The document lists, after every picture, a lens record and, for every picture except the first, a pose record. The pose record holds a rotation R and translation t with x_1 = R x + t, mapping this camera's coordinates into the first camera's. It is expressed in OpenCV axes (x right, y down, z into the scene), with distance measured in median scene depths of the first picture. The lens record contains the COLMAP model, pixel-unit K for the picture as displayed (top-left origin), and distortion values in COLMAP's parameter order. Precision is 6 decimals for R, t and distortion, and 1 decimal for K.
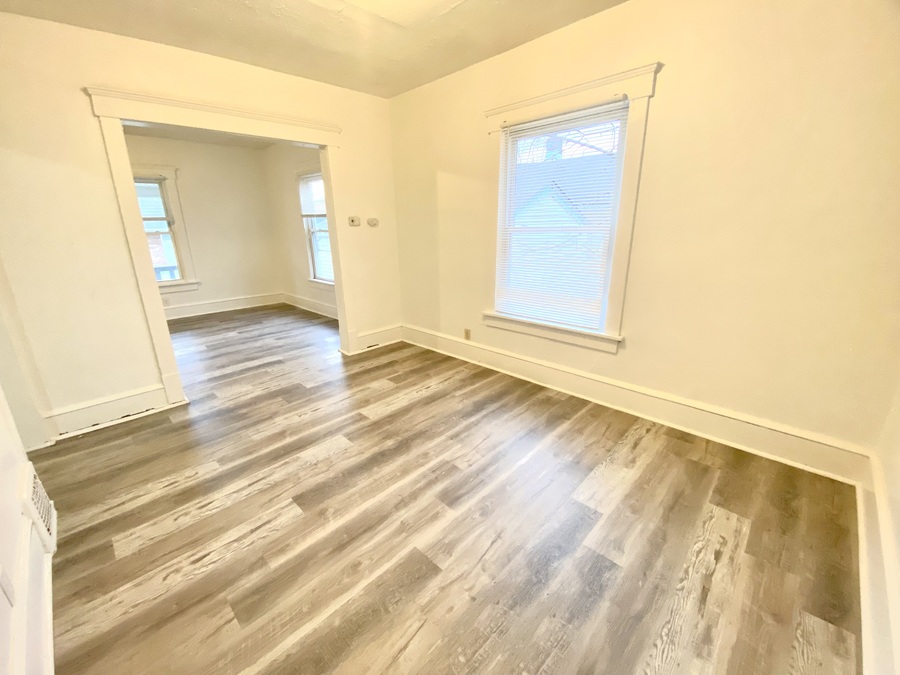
lens RADIAL K [[367.4, 0, 439.4], [0, 367.4, 330.1], [0, 0, 1]] dist [0.023100, -0.015459]
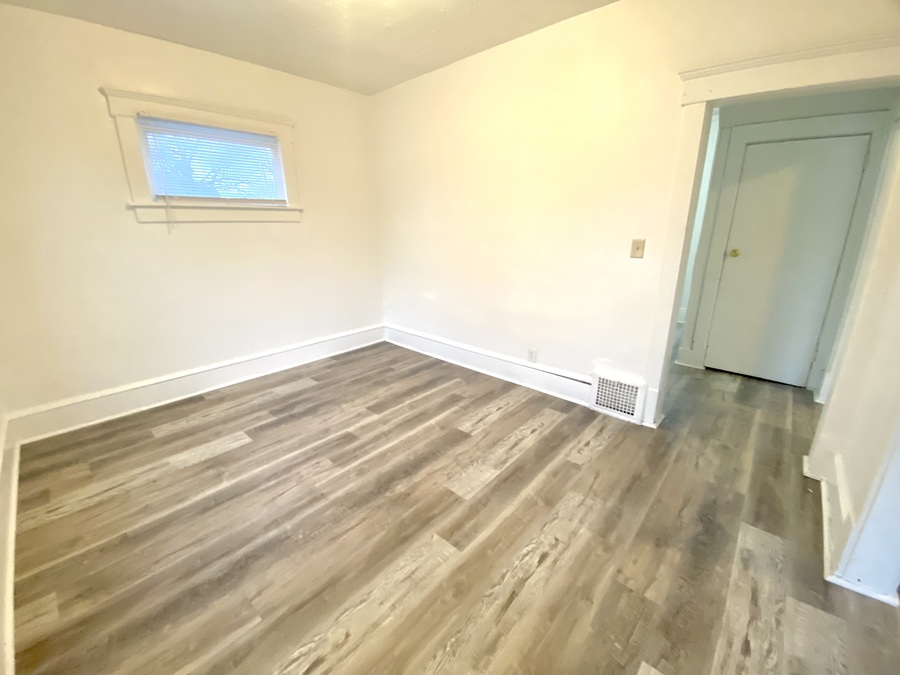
lens RADIAL K [[367.4, 0, 438.2], [0, 367.4, 330.3], [0, 0, 1]] dist [0.023100, -0.015459]
pose [[-0.999065, 0.035895, -0.024096, -0.229377], [0.017525, 0.845757, 0.533281, -0.465390], [0.039521, 0.532360, -0.845595, 1.634295]]
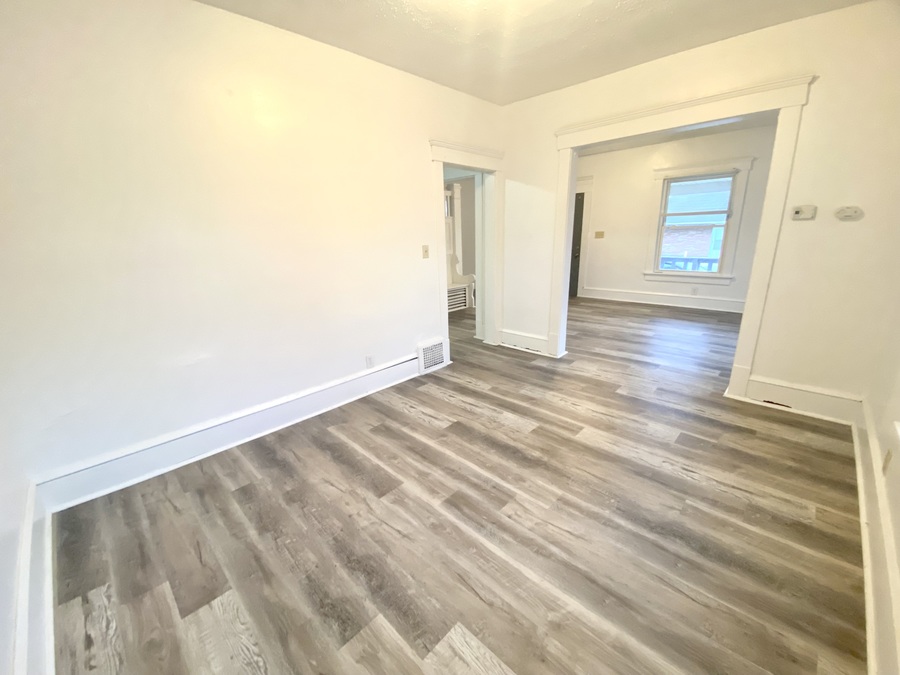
lens RADIAL K [[367.4, 0, 461.2], [0, 367.4, 331.0], [0, 0, 1]] dist [0.023100, -0.015459]
pose [[0.026431, 0.278921, -0.959950, 0.750366], [-0.246488, 0.932454, 0.264146, -0.215157], [0.968785, 0.229635, 0.093396, 0.698941]]
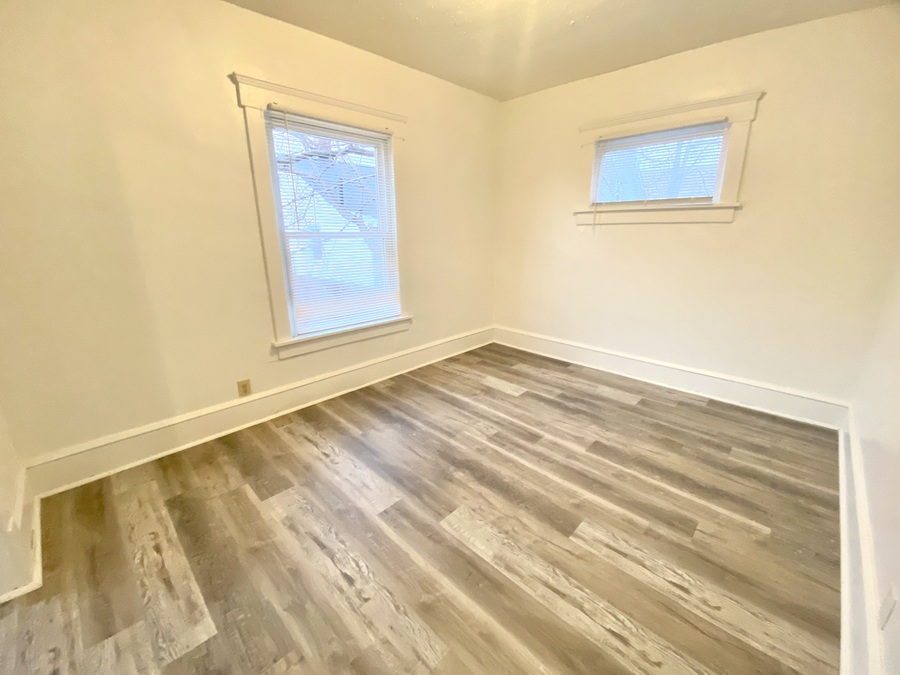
lens RADIAL K [[367.4, 0, 461.8], [0, 367.4, 330.2], [0, 0, 1]] dist [0.023100, -0.015459]
pose [[-0.030064, -0.249033, 0.968028, -0.968855], [0.279894, 0.927624, 0.247331, -0.246551], [-0.959560, 0.278381, 0.041815, 0.930813]]
